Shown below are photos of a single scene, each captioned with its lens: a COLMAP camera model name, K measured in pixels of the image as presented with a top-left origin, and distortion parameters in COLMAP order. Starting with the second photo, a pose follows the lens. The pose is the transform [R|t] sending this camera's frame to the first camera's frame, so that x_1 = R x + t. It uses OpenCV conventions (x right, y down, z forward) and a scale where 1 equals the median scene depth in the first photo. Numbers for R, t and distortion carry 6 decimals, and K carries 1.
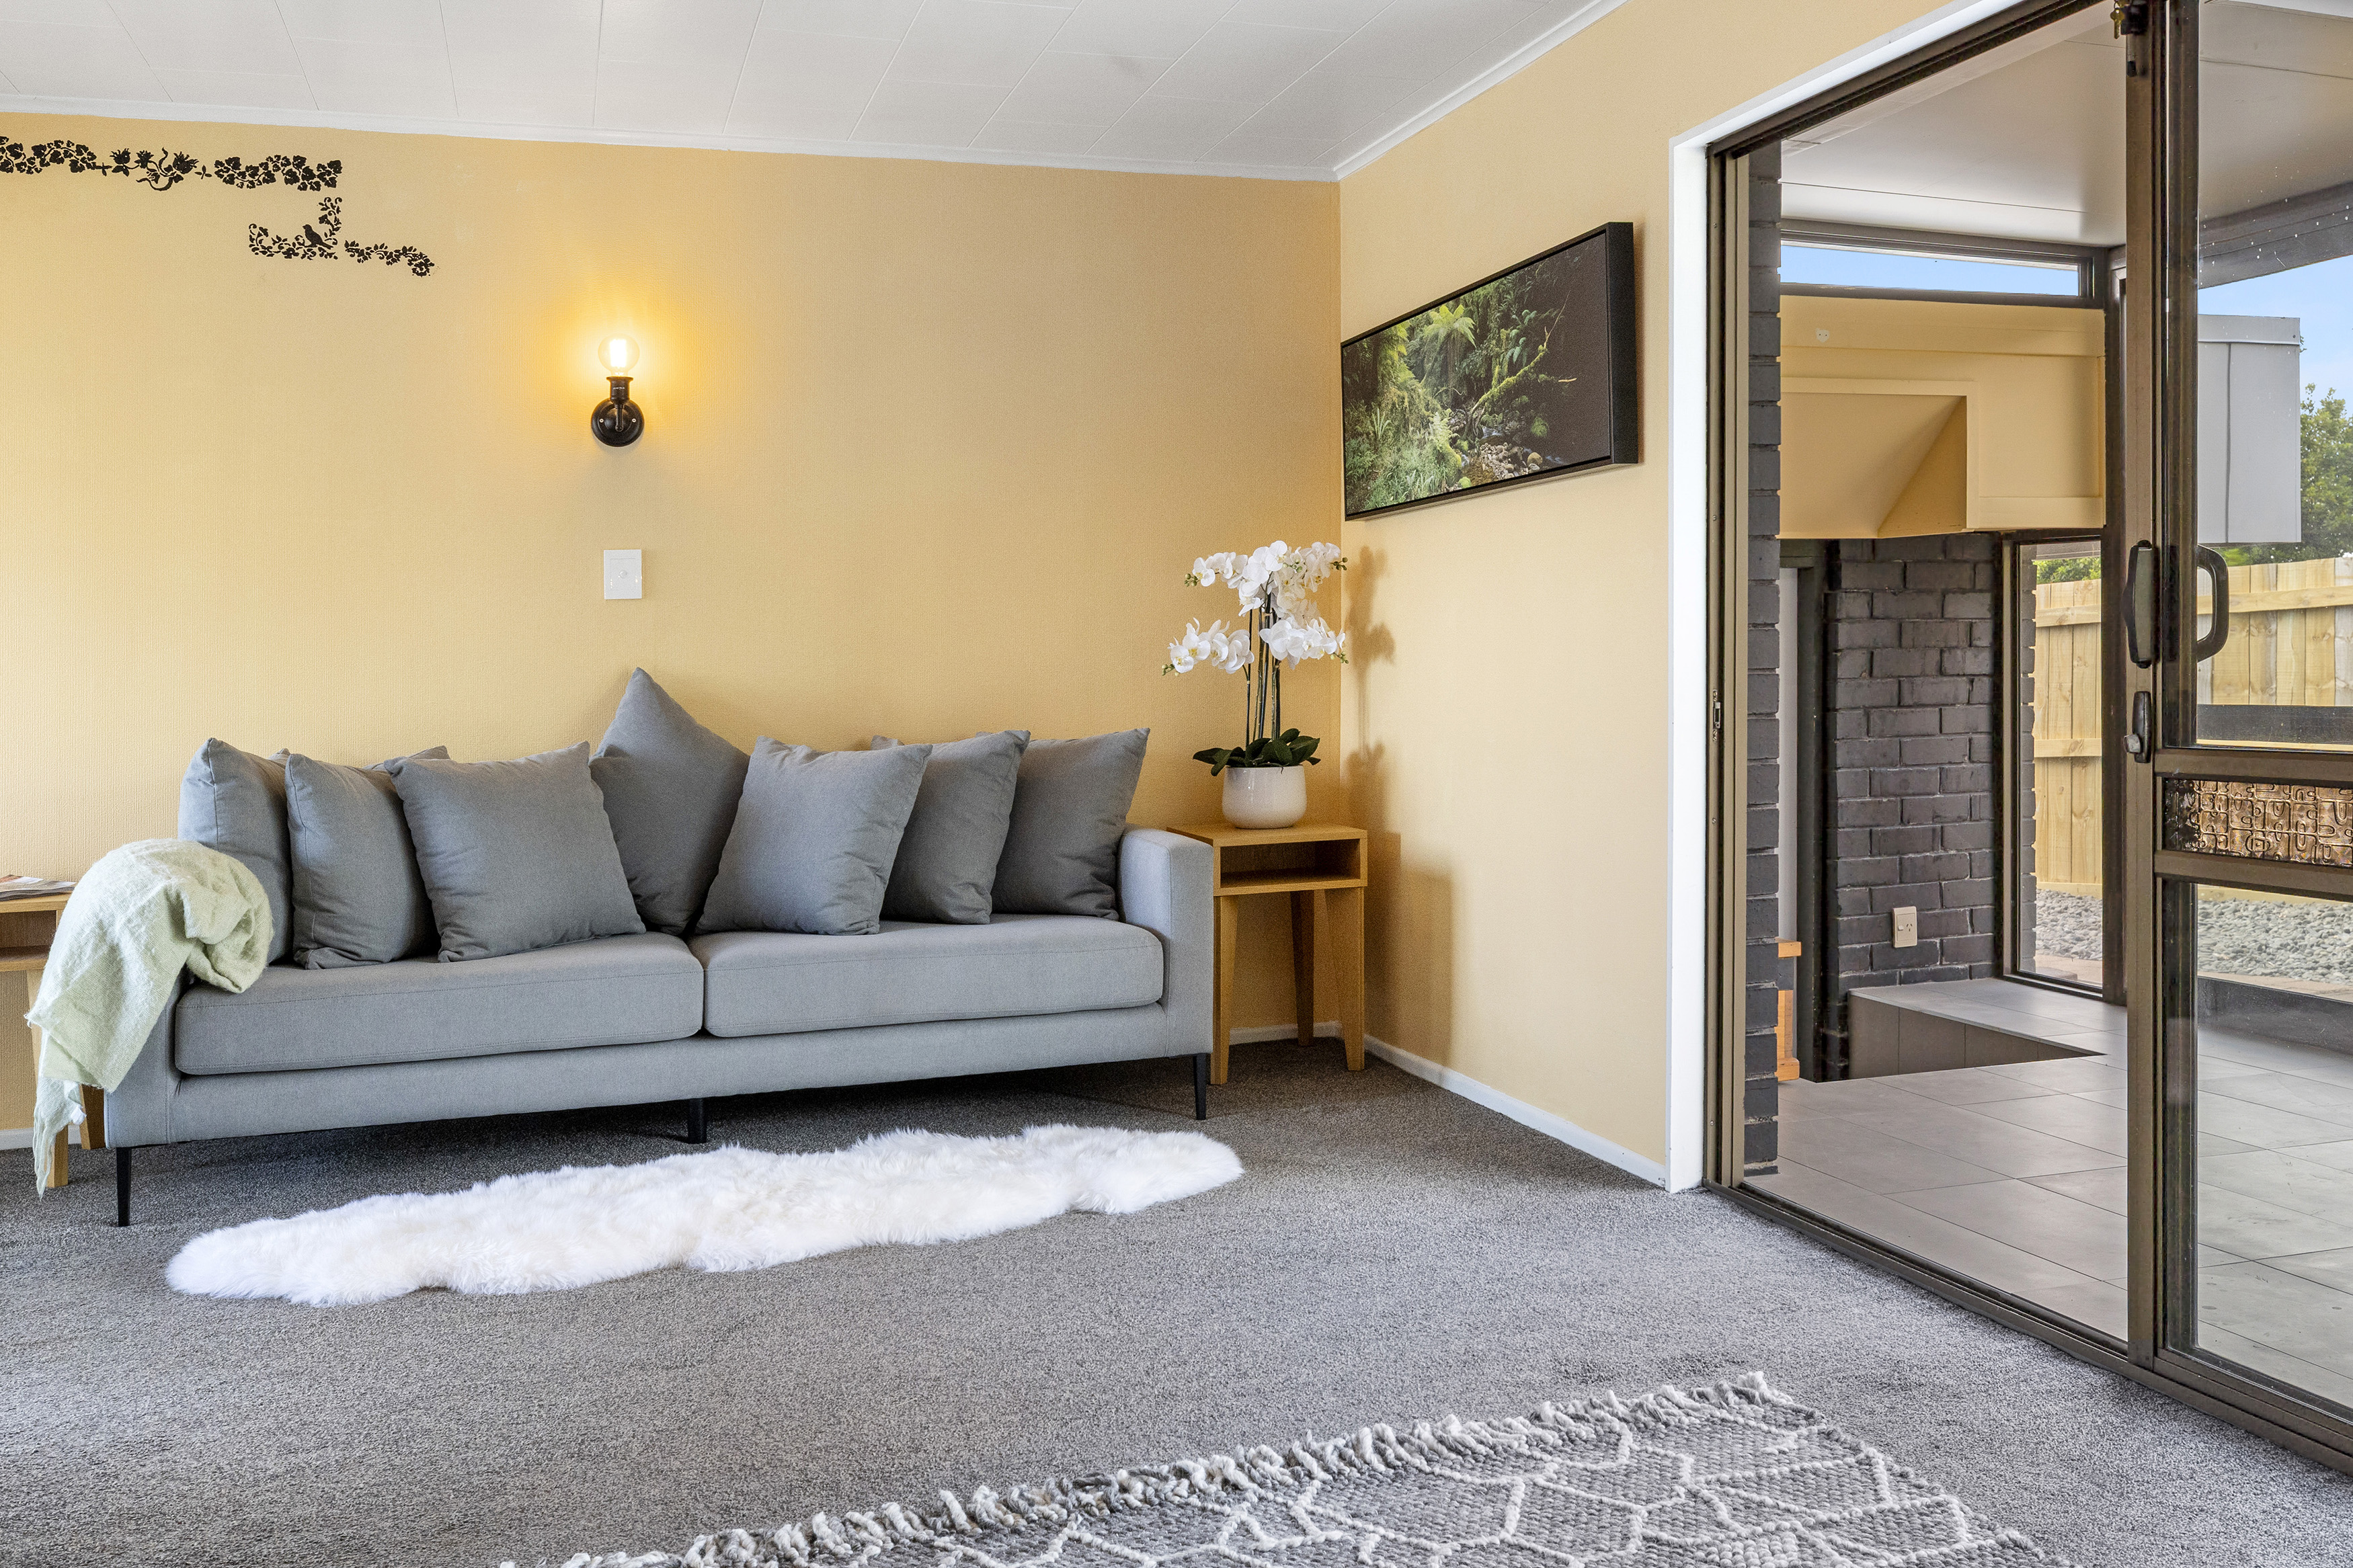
lens RADIAL K [[2098.2, 0, 1177.2], [0, 2098.2, 667.1], [0, 0, 1]] dist [-0.001458, 0.010600]
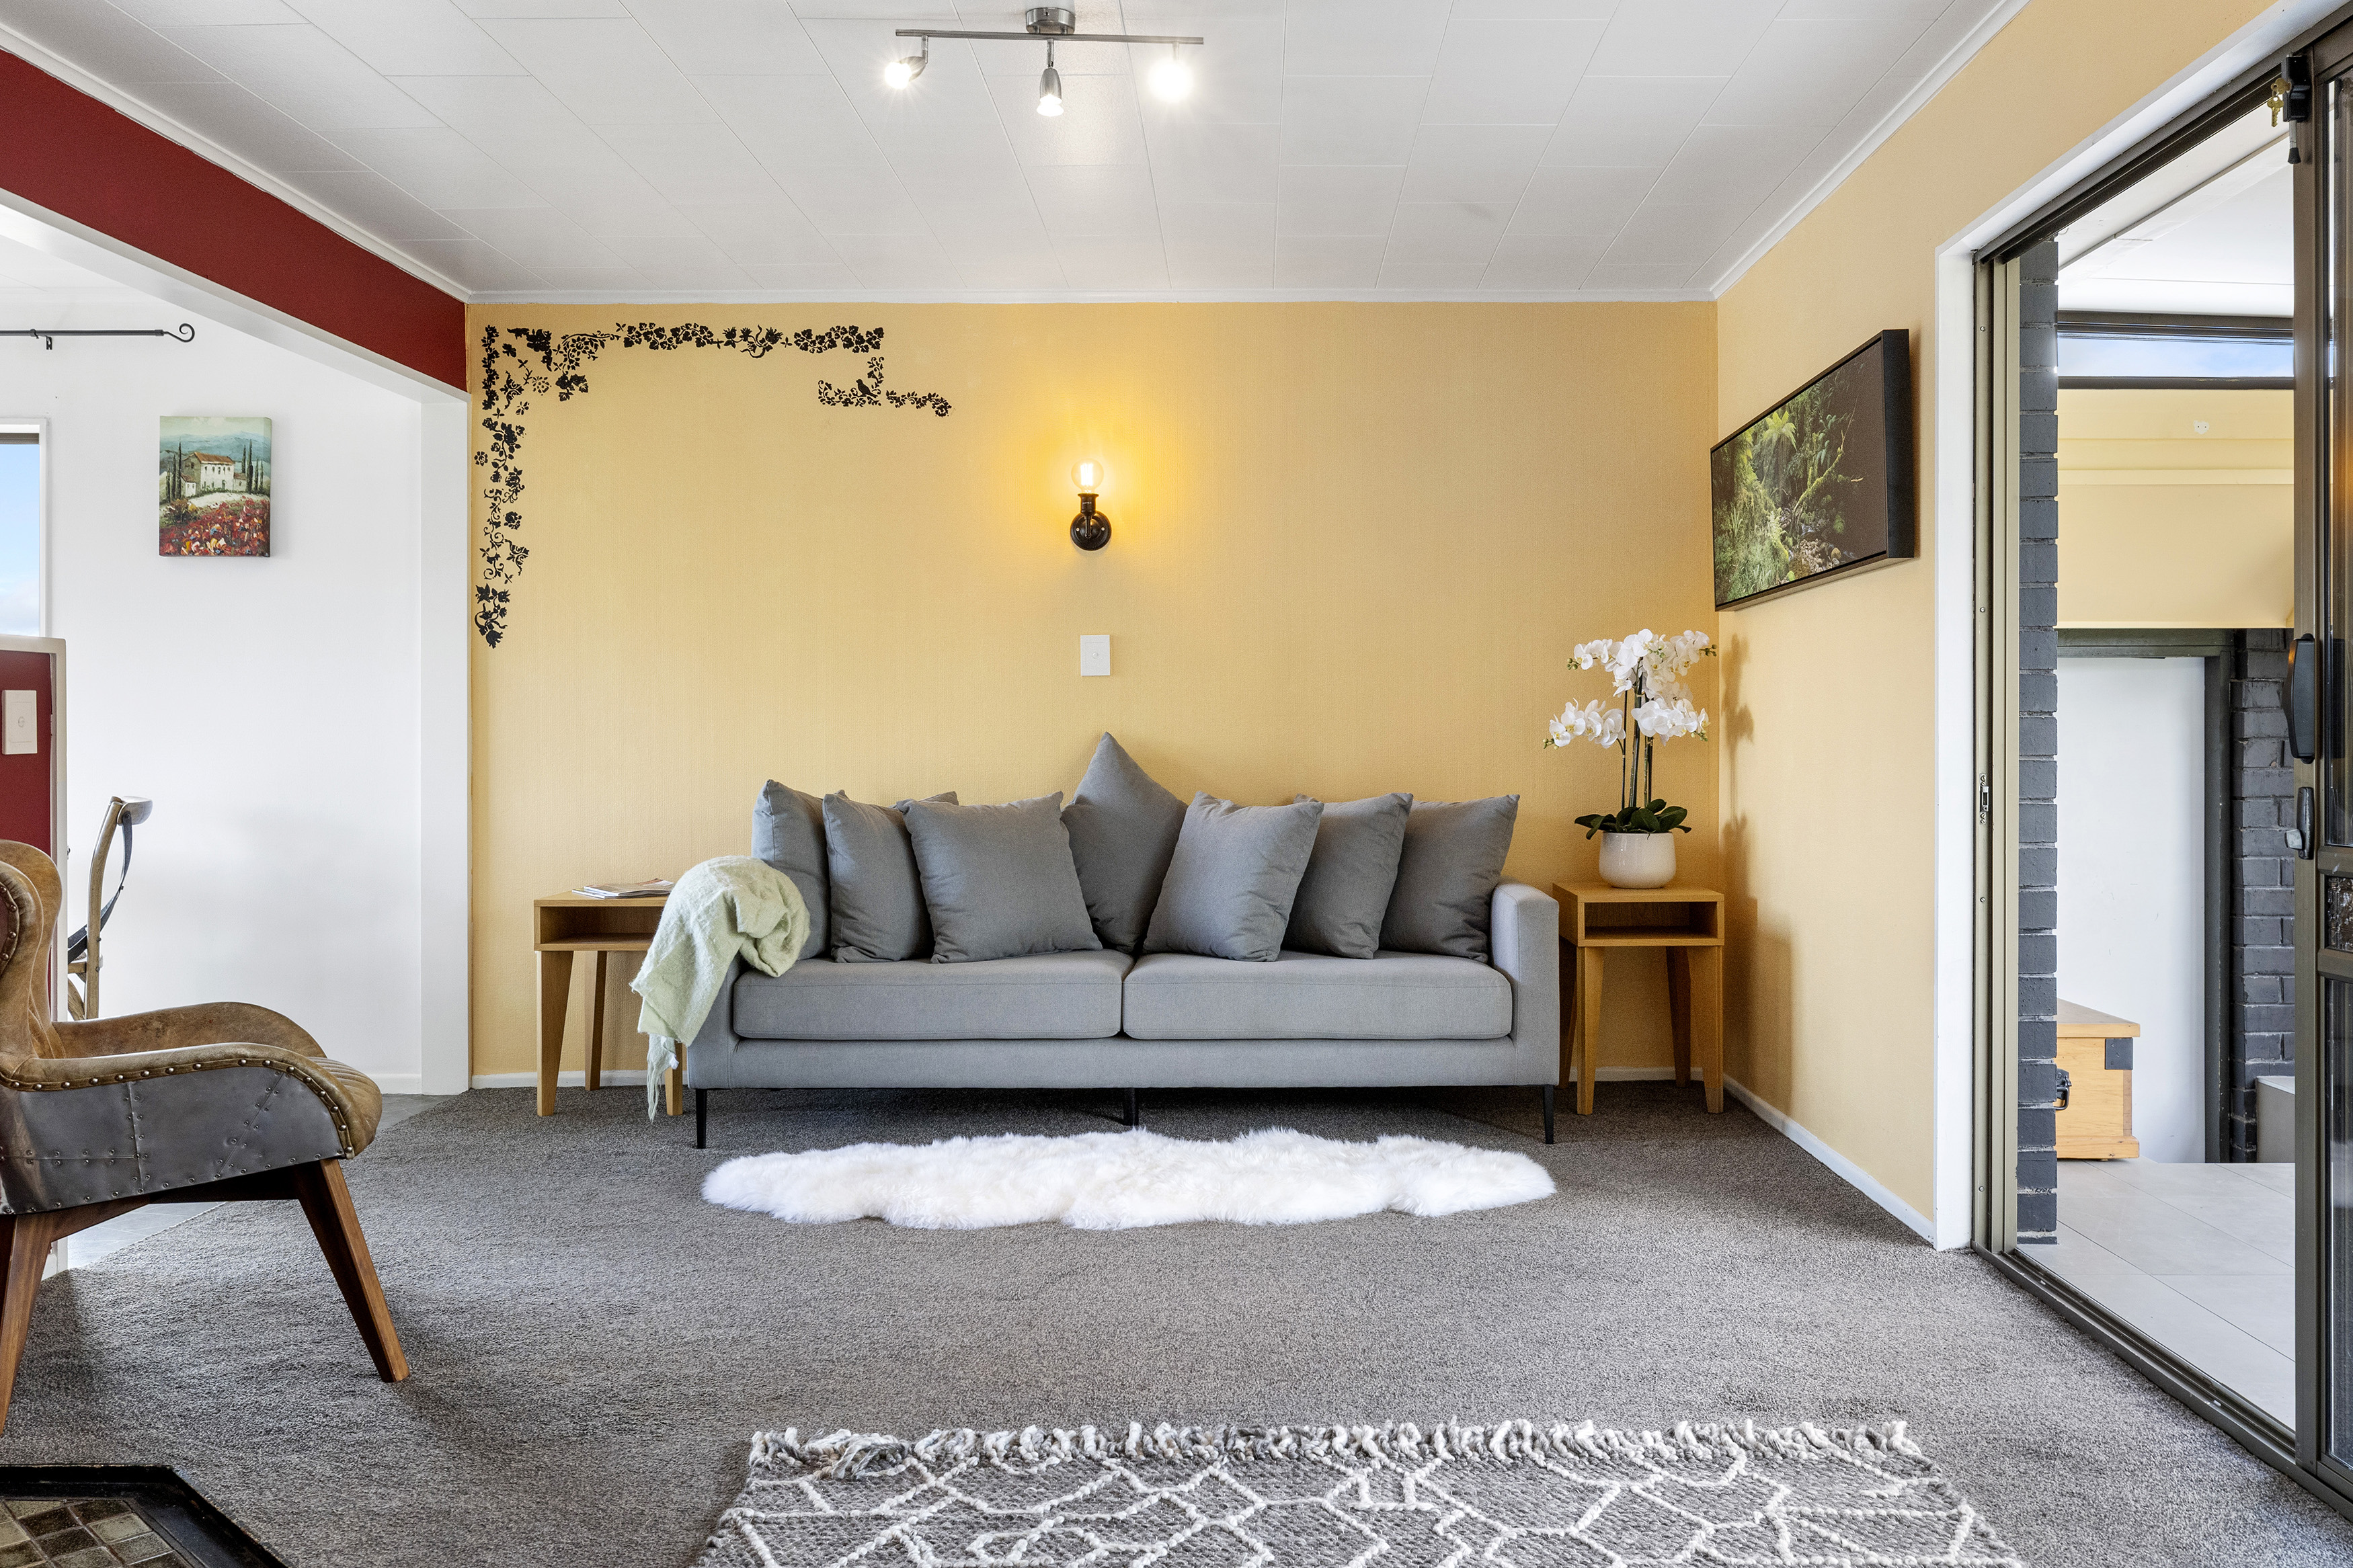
lens RADIAL K [[1824.0, 0, 1180.3], [0, 1824.0, 747.0], [0, 0, 1]] dist [0.000759, 0.000868]
pose [[0.948465, 0.022820, -0.316060, 0.138841], [-0.020758, 0.999736, 0.009891, -0.002876], [0.316202, -0.002821, 0.948688, 0.011076]]
